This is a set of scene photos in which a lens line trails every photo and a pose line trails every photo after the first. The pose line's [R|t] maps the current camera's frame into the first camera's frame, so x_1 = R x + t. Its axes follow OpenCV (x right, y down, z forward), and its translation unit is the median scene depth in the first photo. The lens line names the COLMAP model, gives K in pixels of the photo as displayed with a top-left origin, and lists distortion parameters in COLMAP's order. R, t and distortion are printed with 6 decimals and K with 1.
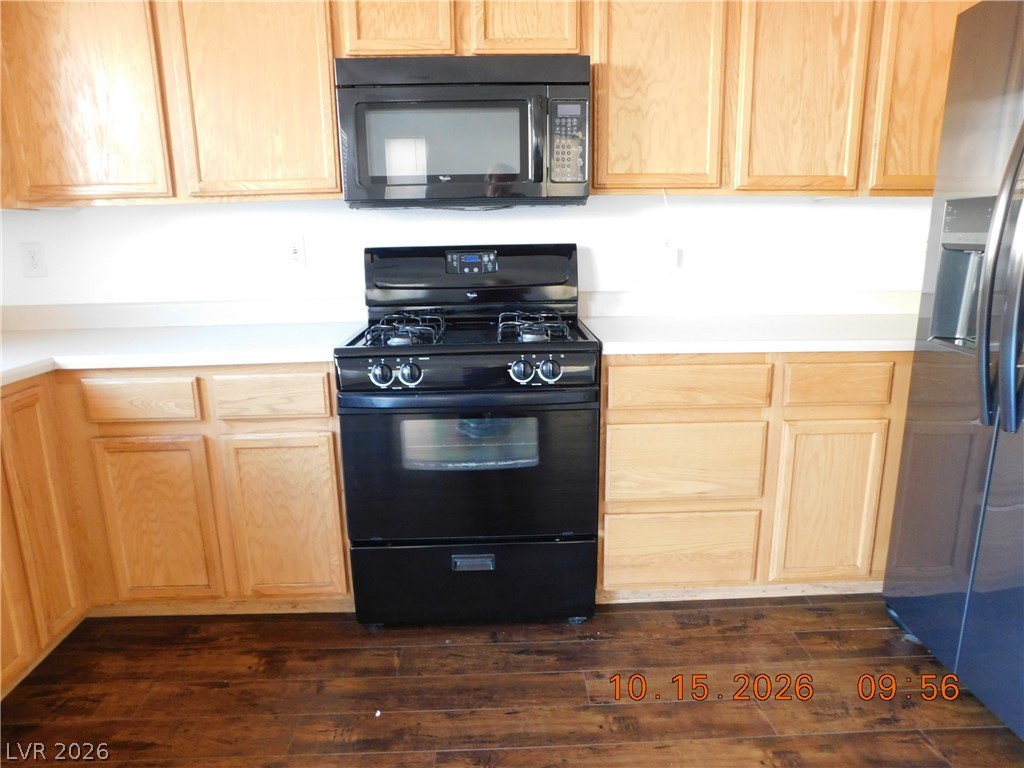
lens RADIAL K [[685.5, 0, 506.3], [0, 685.5, 388.6], [0, 0, 1]] dist [-0.054725, -0.000825]
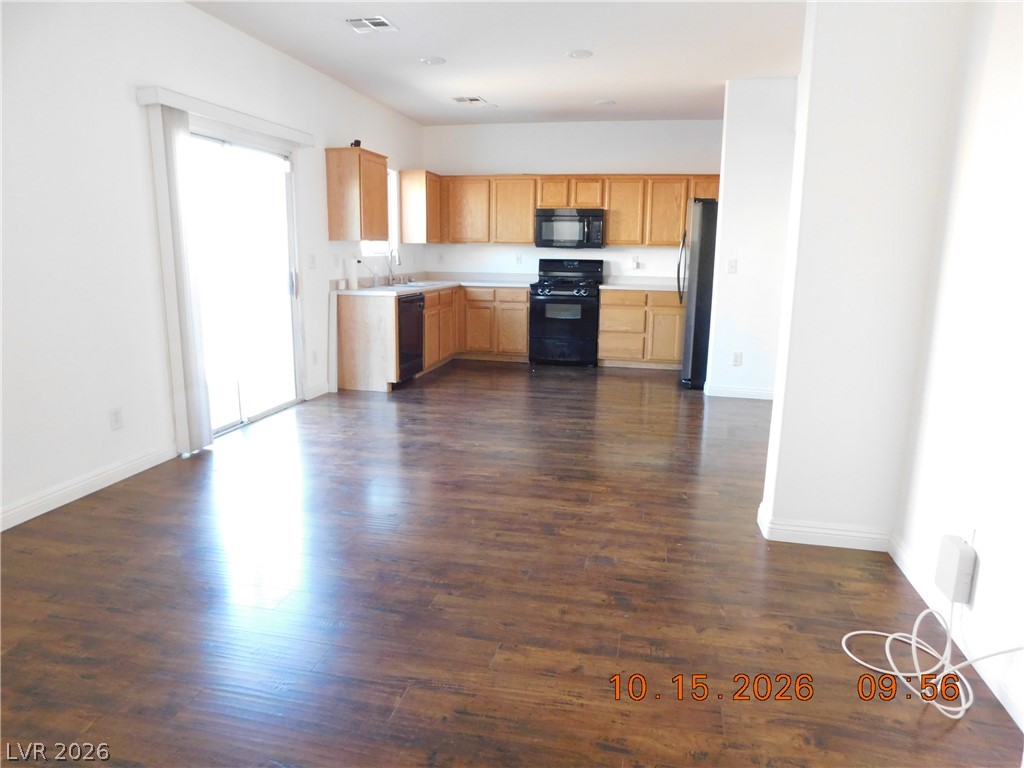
lens RADIAL K [[685.5, 0, 515.0], [0, 685.5, 381.2], [0, 0, 1]] dist [-0.054725, -0.000825]
pose [[0.971561, 0.072955, -0.225271, 0.548931], [-0.079930, 0.996558, -0.021987, 0.550108], [0.222891, 0.039367, 0.974048, -2.624824]]
